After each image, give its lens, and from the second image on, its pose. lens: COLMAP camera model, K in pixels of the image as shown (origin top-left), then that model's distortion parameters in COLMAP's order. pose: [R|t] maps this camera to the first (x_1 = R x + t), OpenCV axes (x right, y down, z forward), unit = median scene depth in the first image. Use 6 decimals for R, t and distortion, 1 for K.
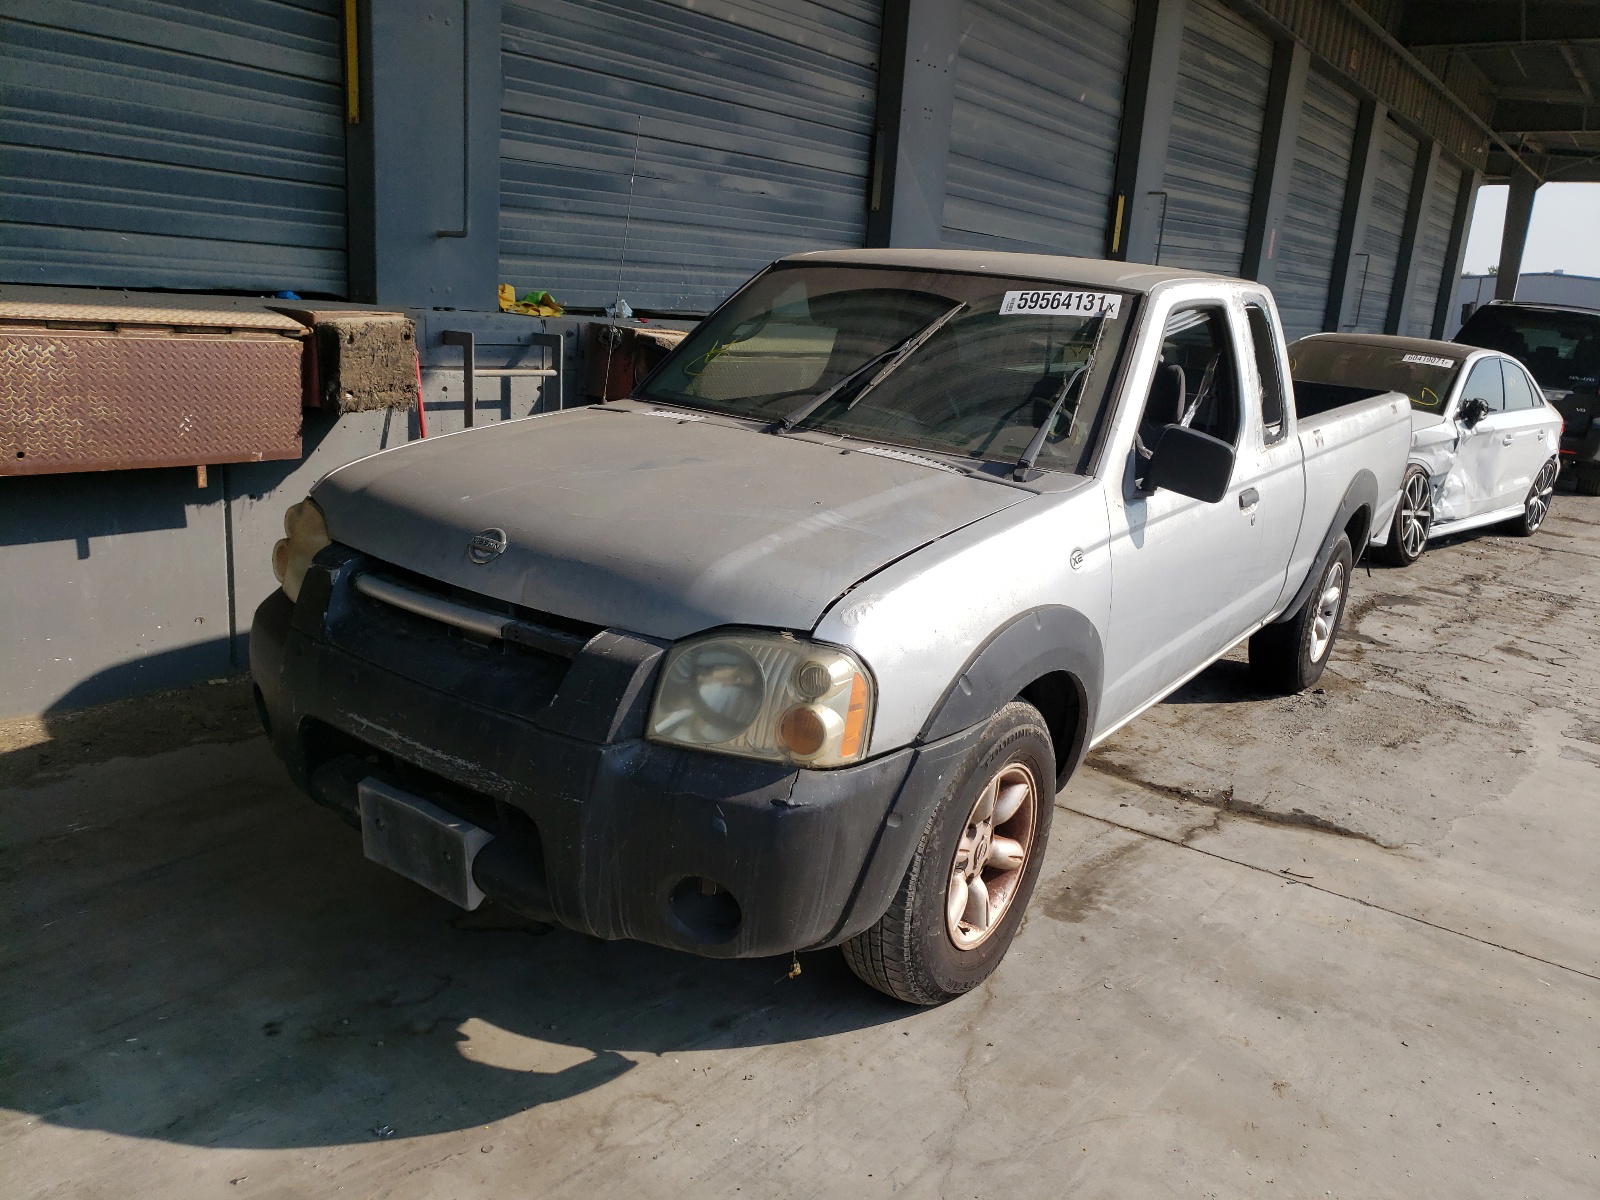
lens RADIAL K [[1228.7, 0, 841.8], [0, 1228.7, 598.7], [0, 0, 1]] dist [-0.005081, 0.002350]
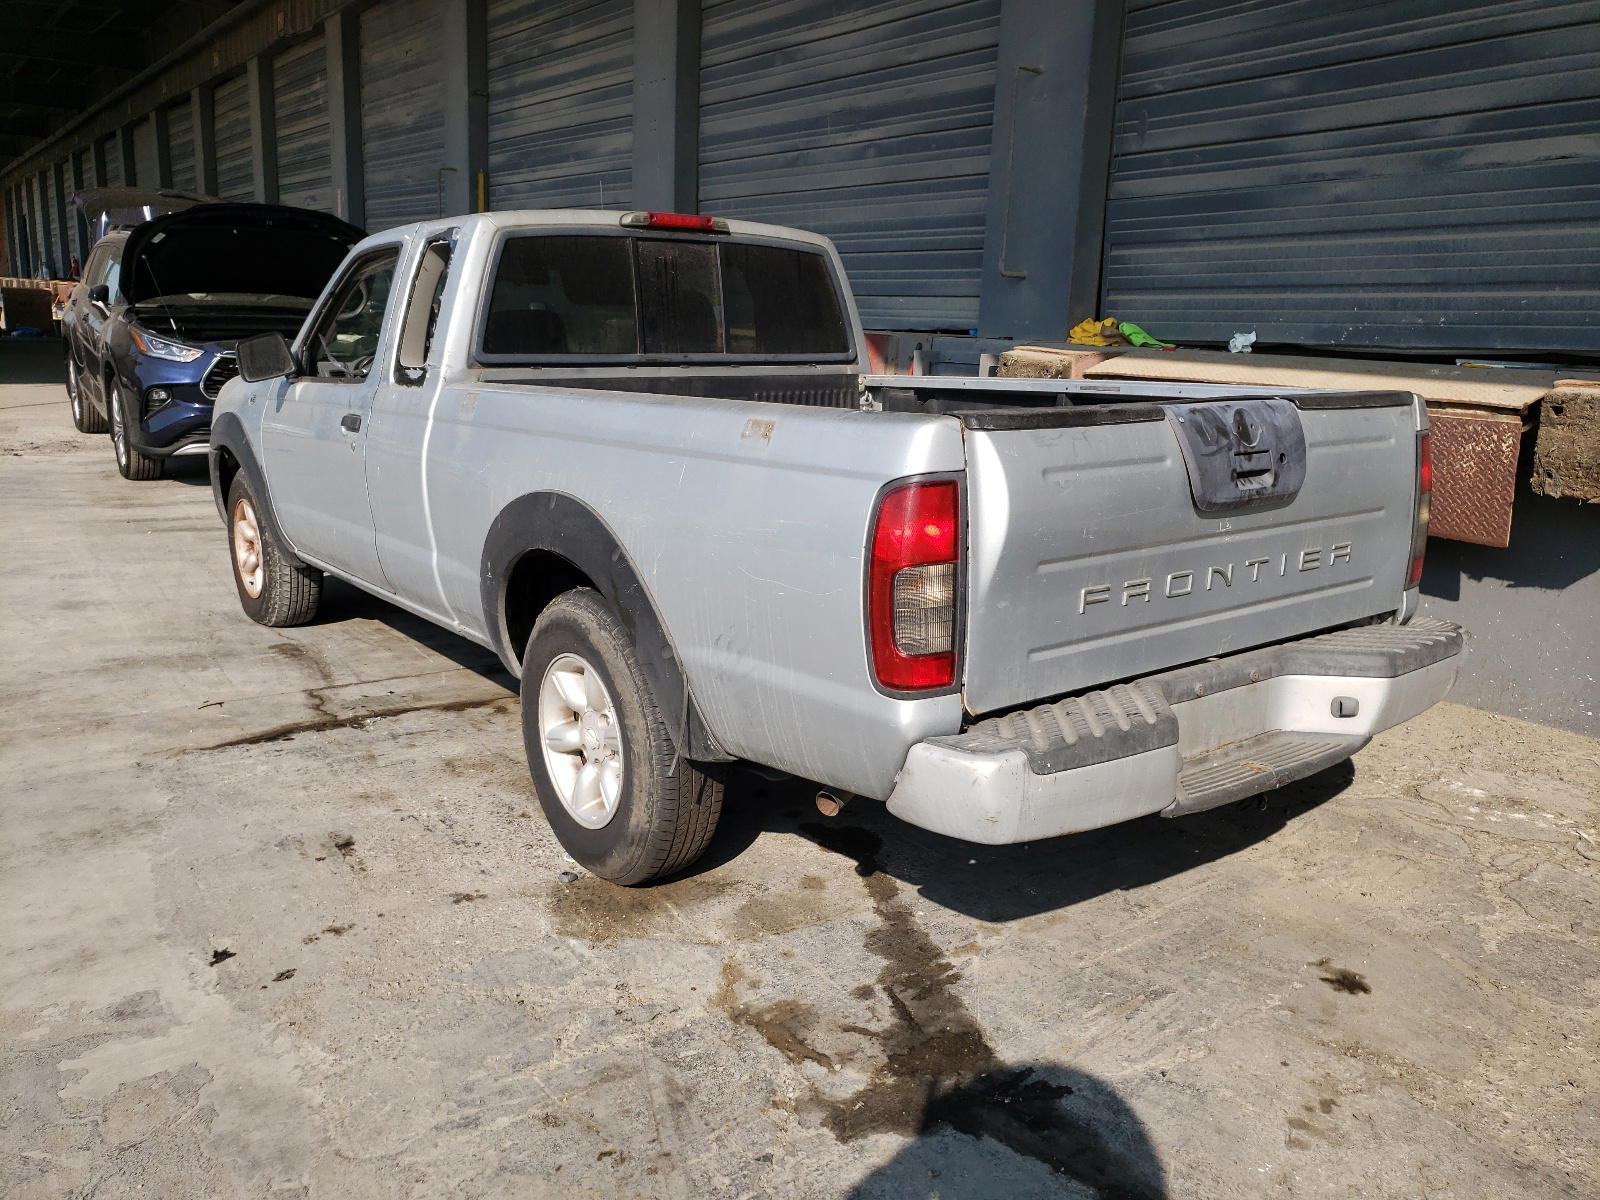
lens RADIAL K [[1228.7, 0, 841.8], [0, 1228.7, 598.7], [0, 0, 1]] dist [-0.005081, 0.002350]
pose [[-0.281988, 0.132254, -0.950259, 0.760707], [-0.283913, 0.934590, 0.214324, -0.179342], [0.916448, 0.330228, -0.225994, 1.030954]]
